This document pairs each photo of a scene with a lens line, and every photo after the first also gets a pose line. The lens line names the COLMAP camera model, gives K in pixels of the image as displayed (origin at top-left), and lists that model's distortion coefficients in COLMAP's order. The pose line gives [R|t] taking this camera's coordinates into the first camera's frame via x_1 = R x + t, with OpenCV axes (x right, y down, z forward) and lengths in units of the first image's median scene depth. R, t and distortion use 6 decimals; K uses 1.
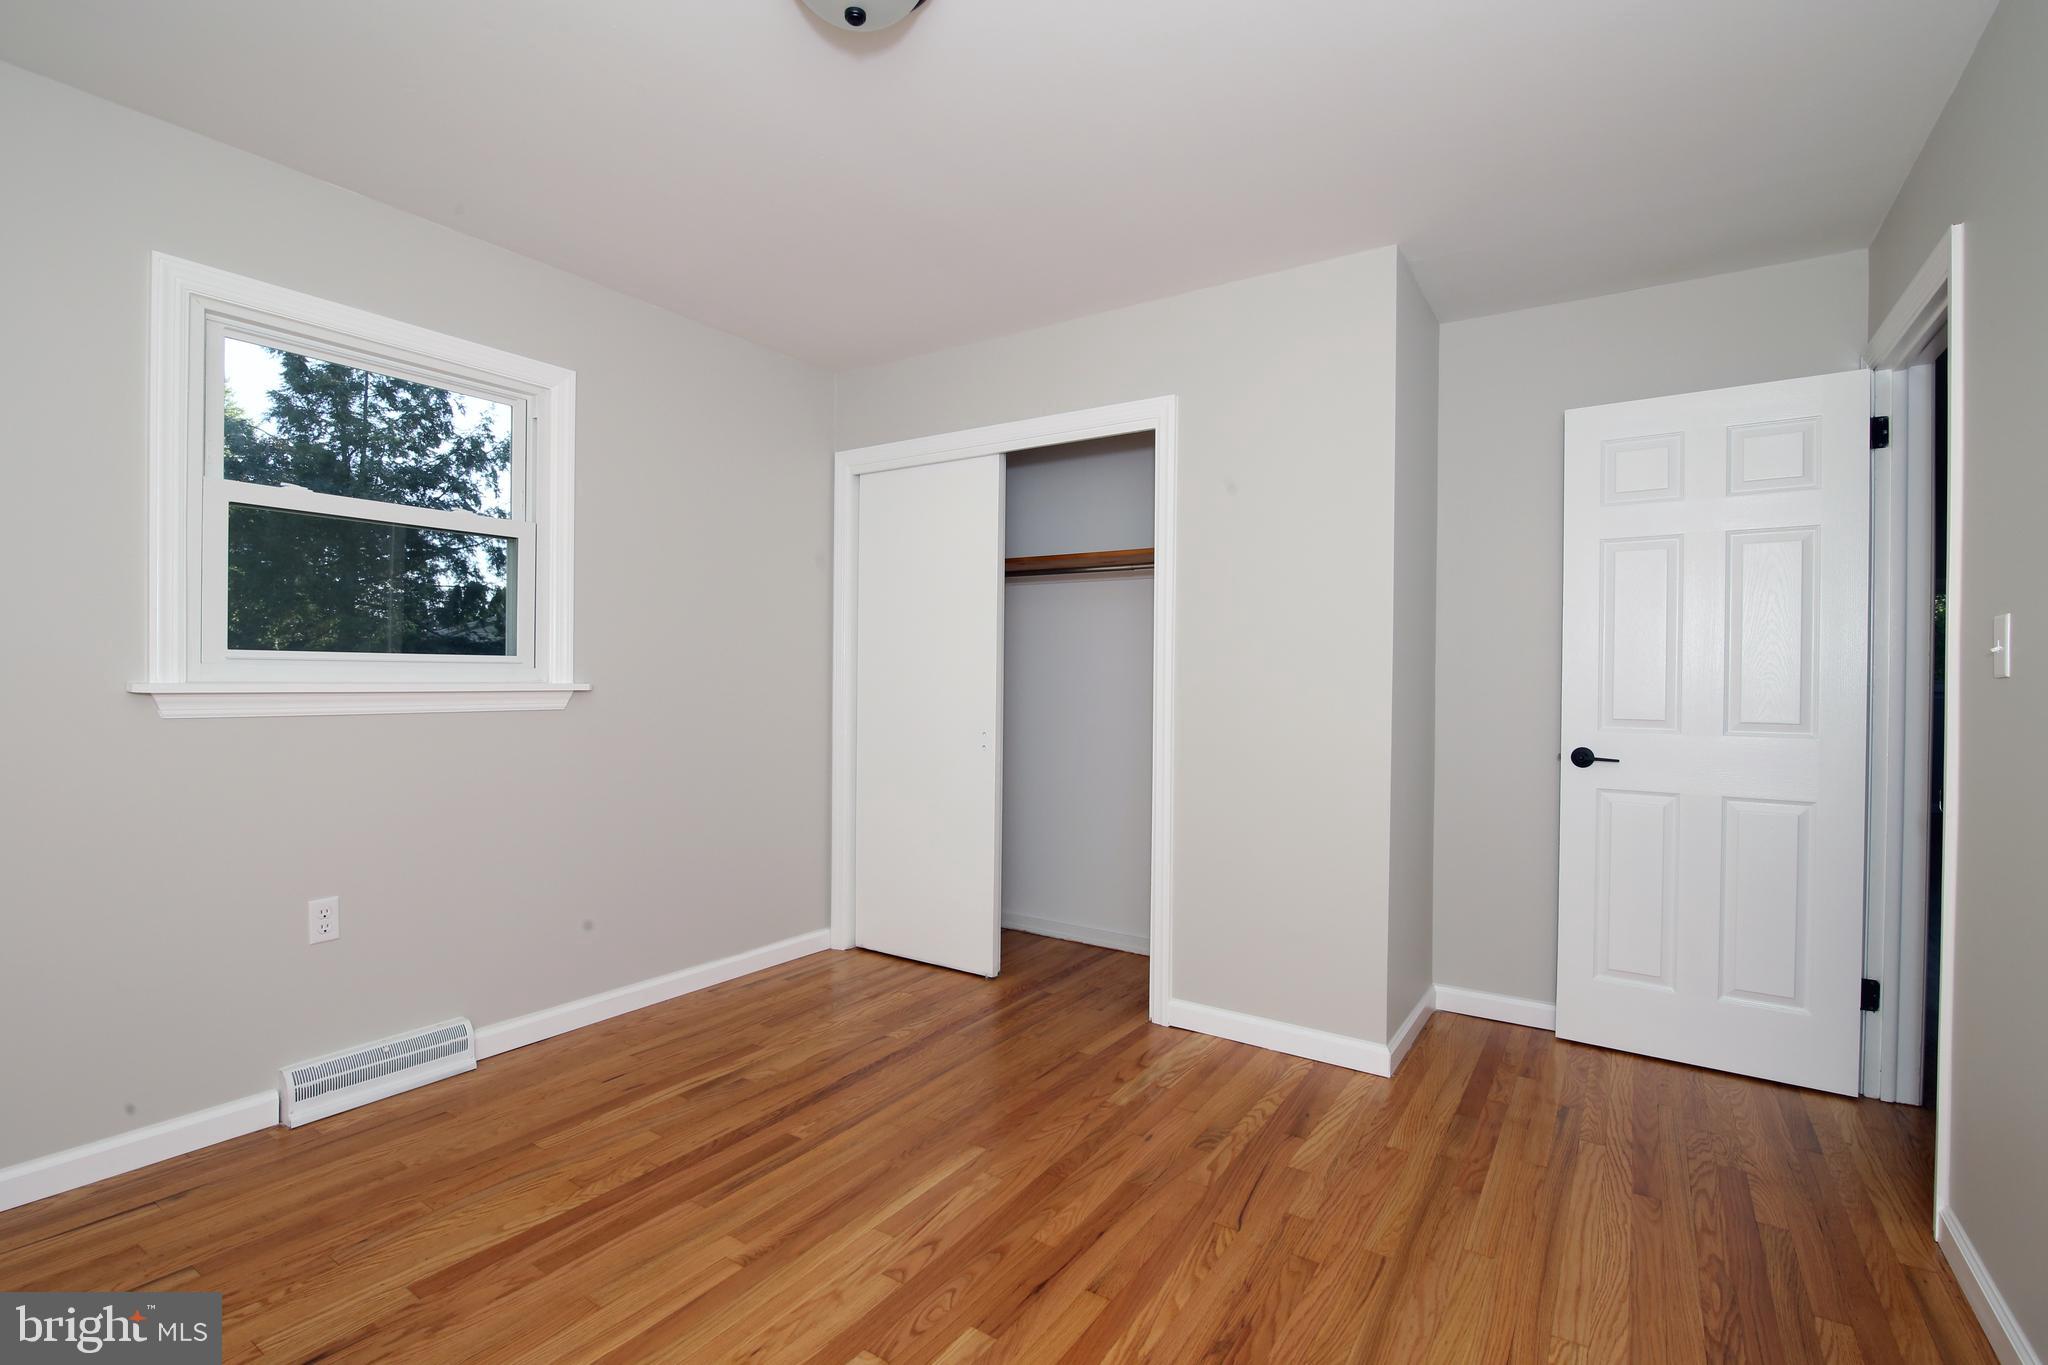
lens RADIAL K [[967.3, 0, 1024.0], [0, 967.3, 682.5], [0, 0, 1]] dist [-0.015943, 0.000056]
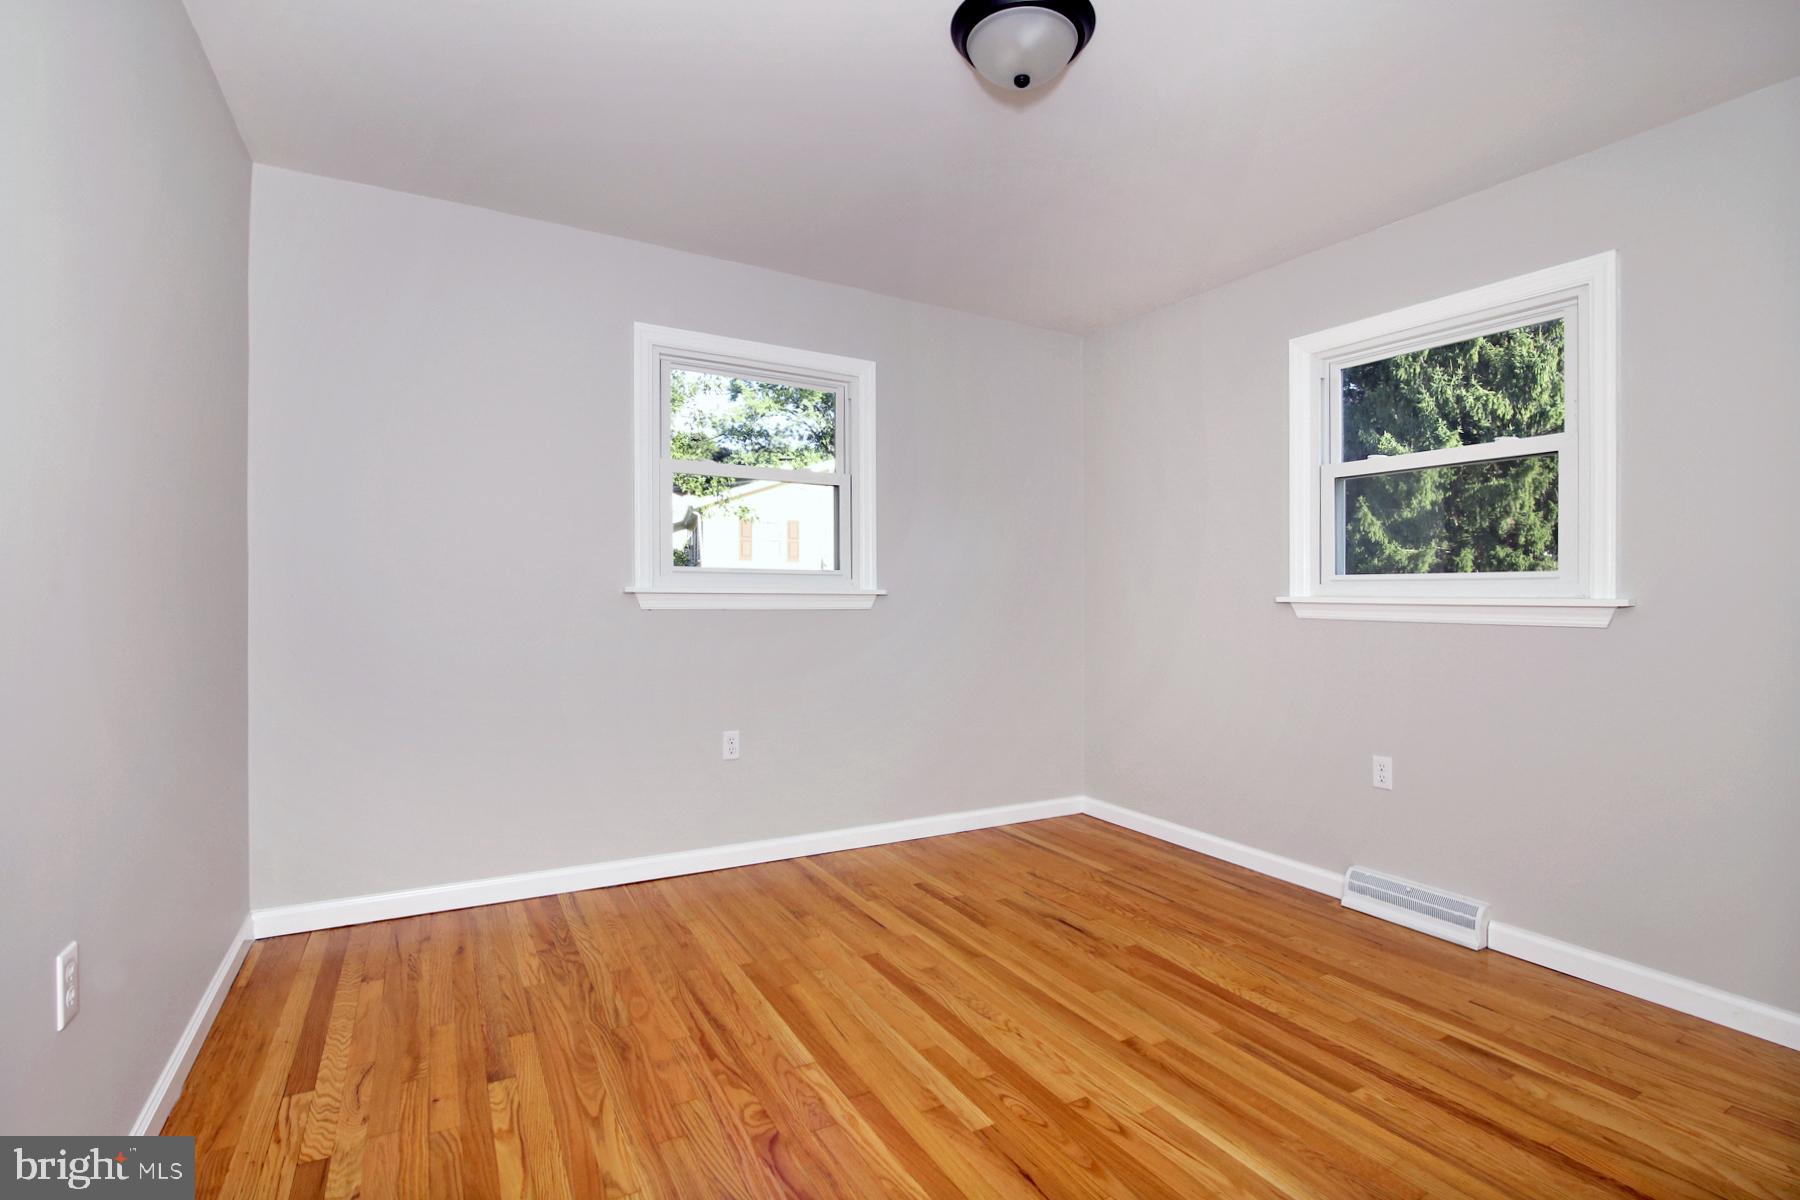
lens RADIAL K [[850.2, 0, 900.0], [0, 850.2, 600.0], [0, 0, 1]] dist [-0.015943, 0.000056]
pose [[-0.469522, -0.011516, -0.882846, 0.652568], [-0.018820, 0.999818, -0.003033, 0.021851], [0.882720, 0.015191, -0.469653, 0.968337]]
